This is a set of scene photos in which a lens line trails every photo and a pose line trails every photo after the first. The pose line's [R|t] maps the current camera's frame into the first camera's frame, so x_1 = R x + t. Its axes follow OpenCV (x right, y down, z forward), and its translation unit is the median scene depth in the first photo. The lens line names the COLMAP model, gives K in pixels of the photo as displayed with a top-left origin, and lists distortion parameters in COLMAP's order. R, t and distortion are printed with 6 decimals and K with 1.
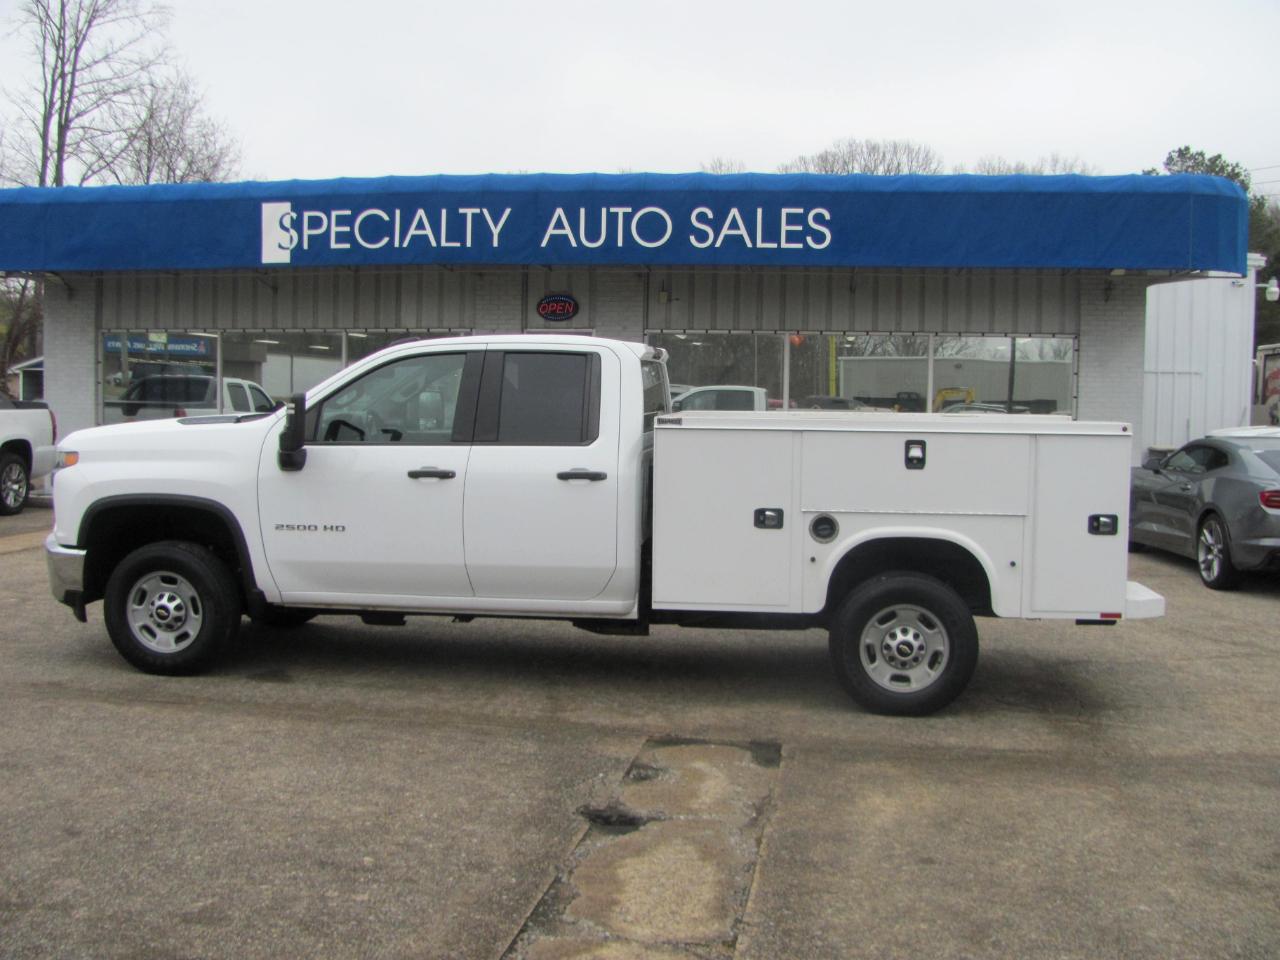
lens RADIAL K [[1352.4, 0, 605.7], [0, 1352.4, 490.8], [0, 0, 1]] dist [-0.125306, 0.000000]
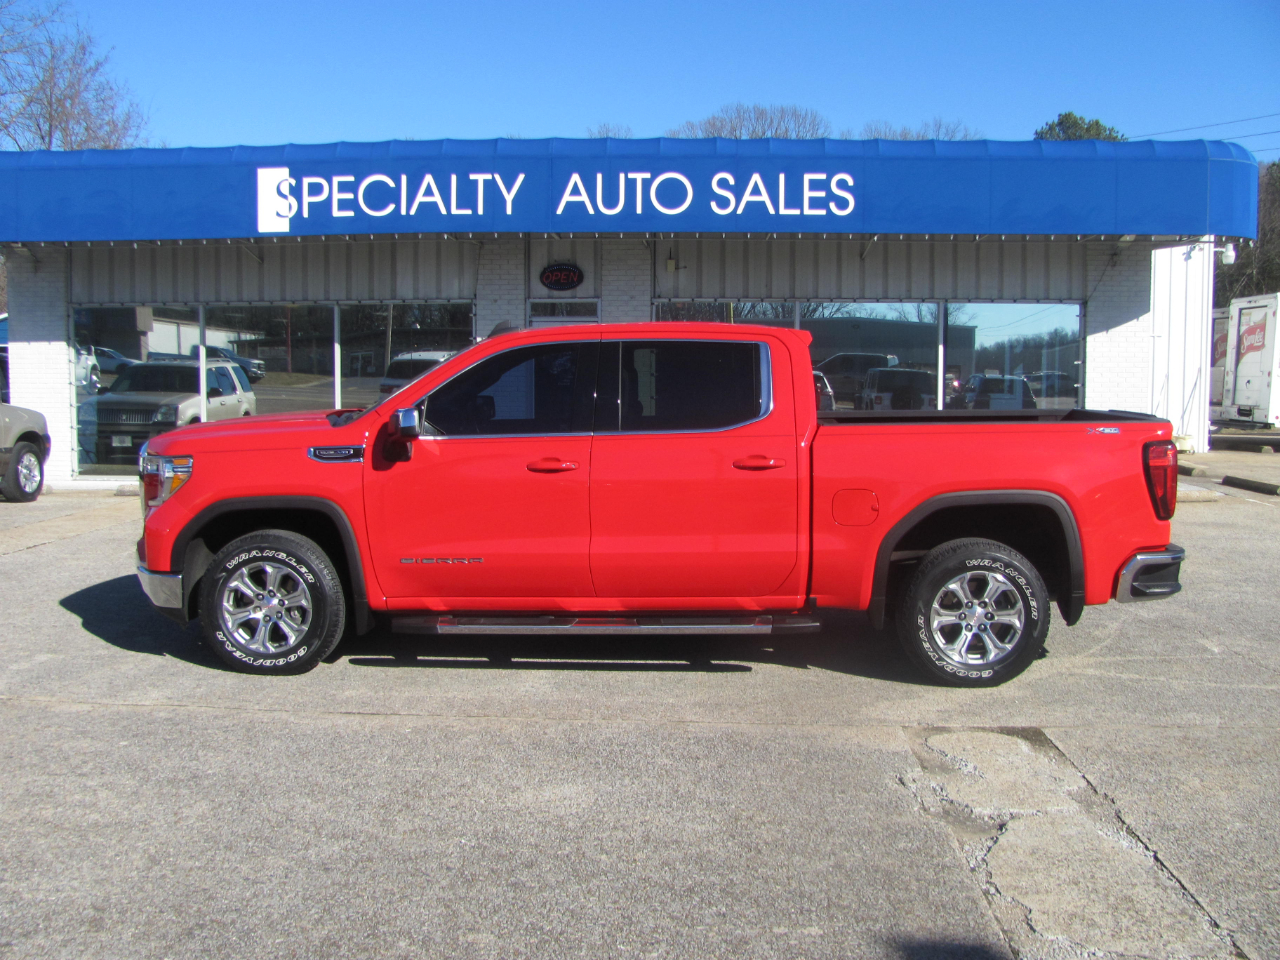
lens RADIAL K [[1352.4, 0, 621.1], [0, 1352.4, 481.4], [0, 0, 1]] dist [-0.125306, 0.000000]
pose [[0.994727, -0.022787, 0.099994, -0.102057], [0.021020, 0.999605, 0.018681, -0.005772], [-0.100380, -0.016480, 0.994813, 0.028564]]
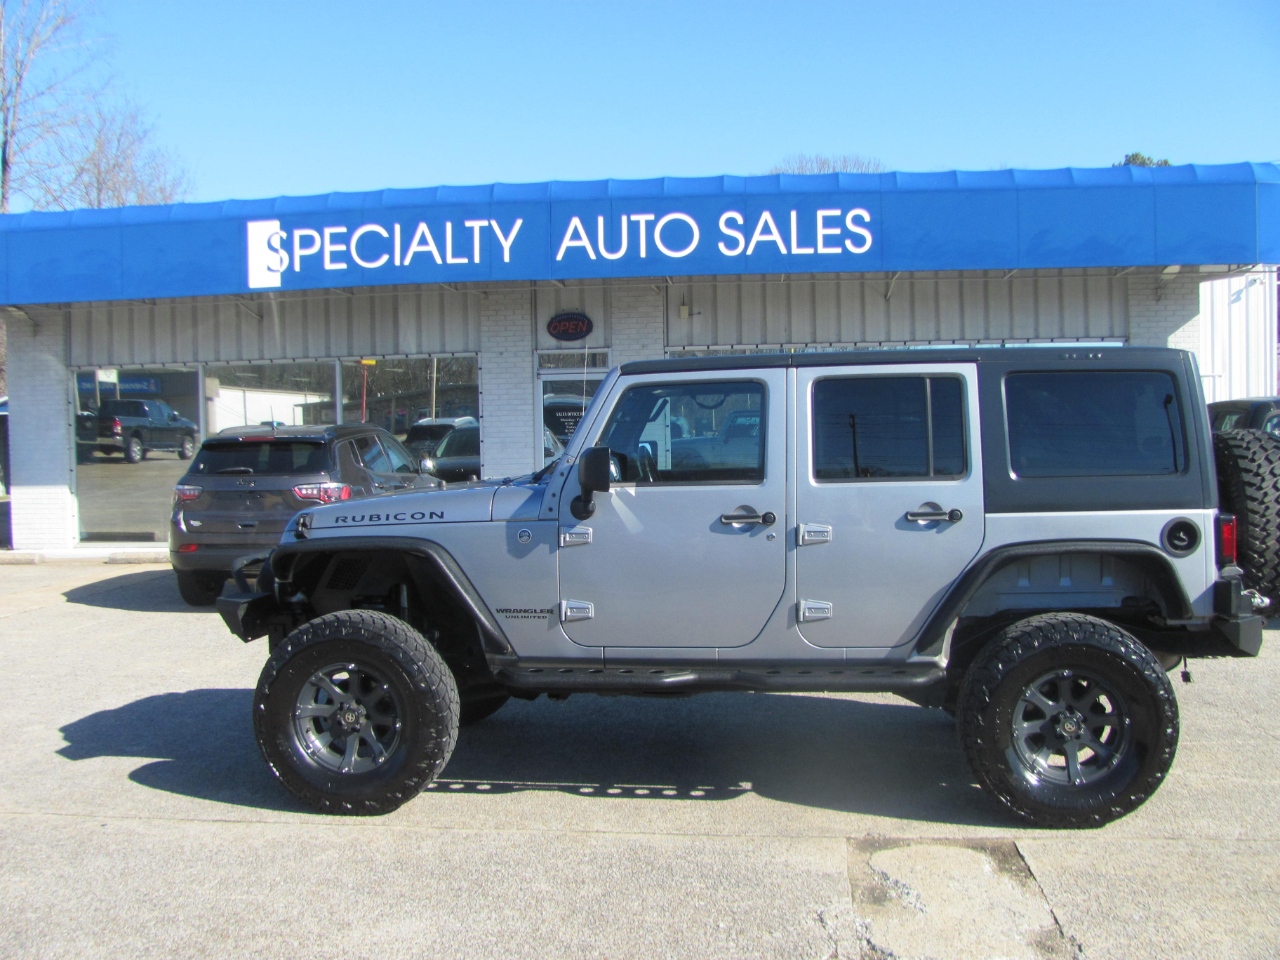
lens RADIAL K [[1352.4, 0, 621.4], [0, 1352.4, 490.4], [0, 0, 1]] dist [-0.125306, 0.000000]
pose [[0.998210, -0.038452, 0.045807, -0.051562], [0.039264, 0.999085, -0.016945, -0.006660], [-0.045113, 0.018713, 0.998807, 0.080663]]
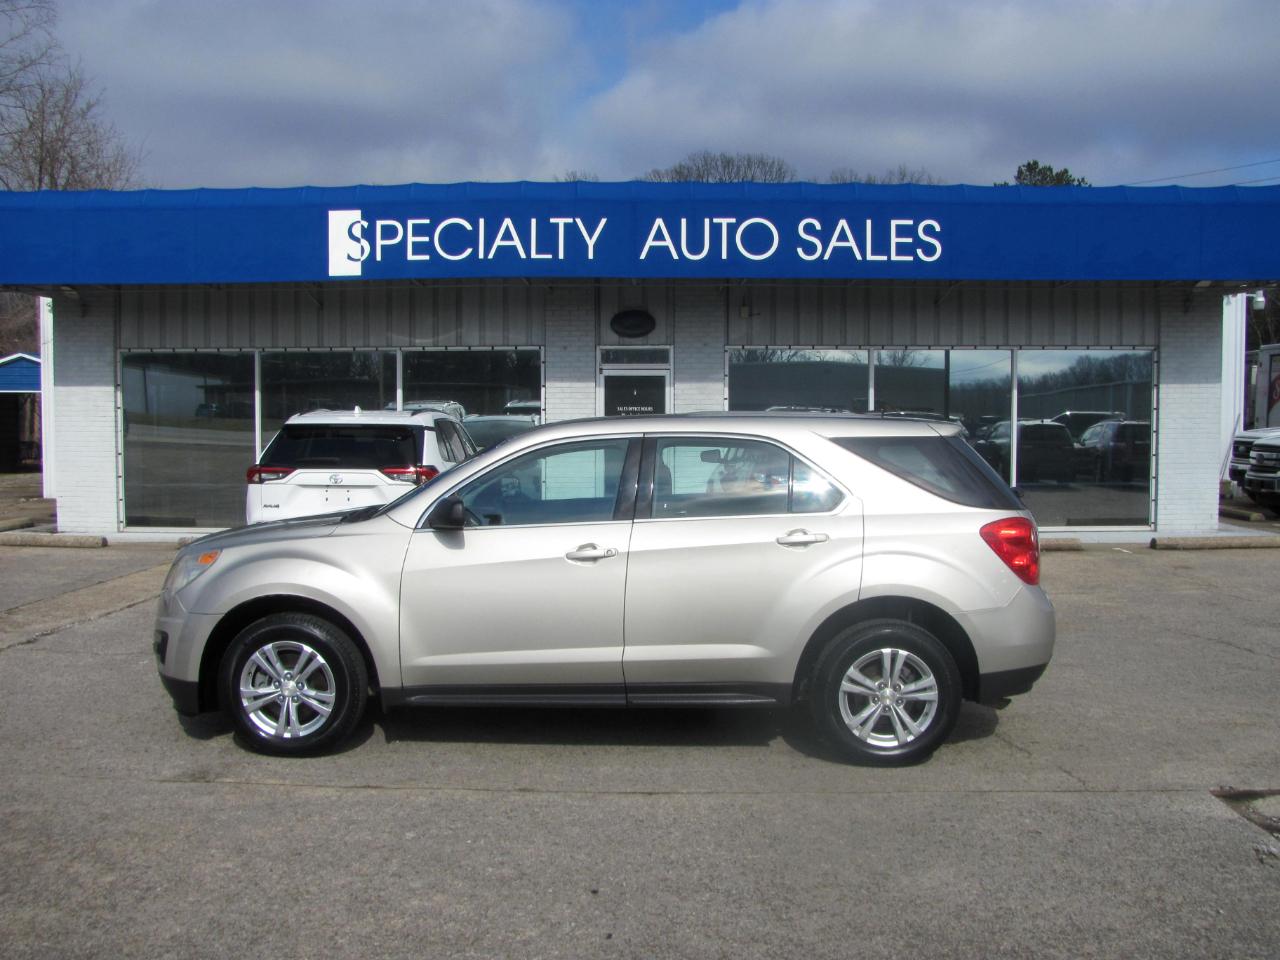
lens RADIAL K [[1352.4, 0, 637.4], [0, 1352.4, 481.4], [0, 0, 1]] dist [-0.125306, 0.000000]
pose [[0.989028, -0.023621, 0.145825, -0.189828], [0.025996, 0.999558, -0.014399, -0.010943], [-0.145421, 0.018032, 0.989206, 0.064112]]
